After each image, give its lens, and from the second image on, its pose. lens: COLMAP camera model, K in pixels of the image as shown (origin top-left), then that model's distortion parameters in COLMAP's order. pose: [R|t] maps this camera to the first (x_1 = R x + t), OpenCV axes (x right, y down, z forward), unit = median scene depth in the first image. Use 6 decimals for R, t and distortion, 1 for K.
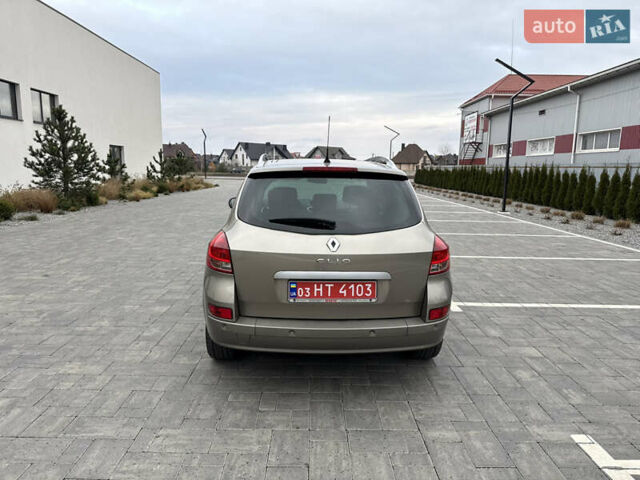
lens RADIAL K [[450.9, 0, 320.0], [0, 450.9, 240.0], [0, 0, 1]] dist [0.001931, -0.003738]
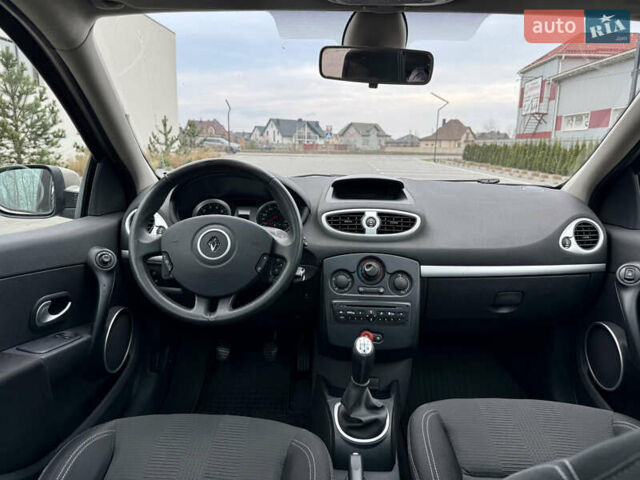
lens RADIAL K [[450.9, 0, 320.0], [0, 450.9, 240.0], [0, 0, 1]] dist [0.001931, -0.003738]
pose [[0.997424, 0.019494, -0.069031, -0.002985], [-0.016278, 0.998769, 0.046850, -0.009289], [0.069859, -0.045606, 0.996514, 0.100726]]
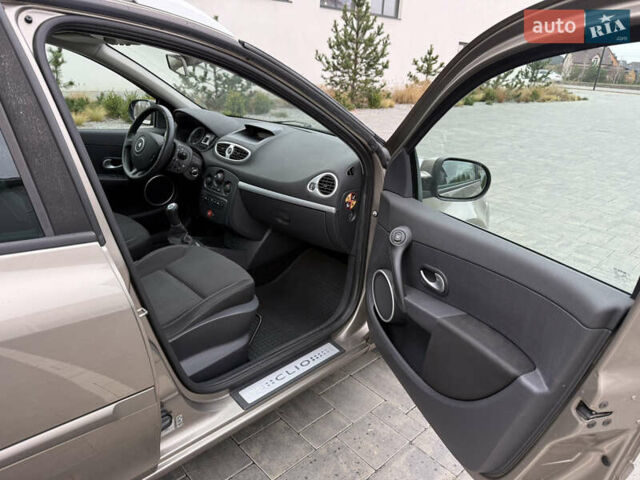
lens RADIAL K [[448.3, 0, 320.0], [0, 448.3, 240.0], [0, 0, 1]] dist [0.059009, -0.076829]
pose [[0.665212, 0.299092, -0.684132, 0.047190], [-0.161999, 0.952252, 0.258791, -0.014835], [0.728868, -0.061322, 0.681902, 0.102836]]
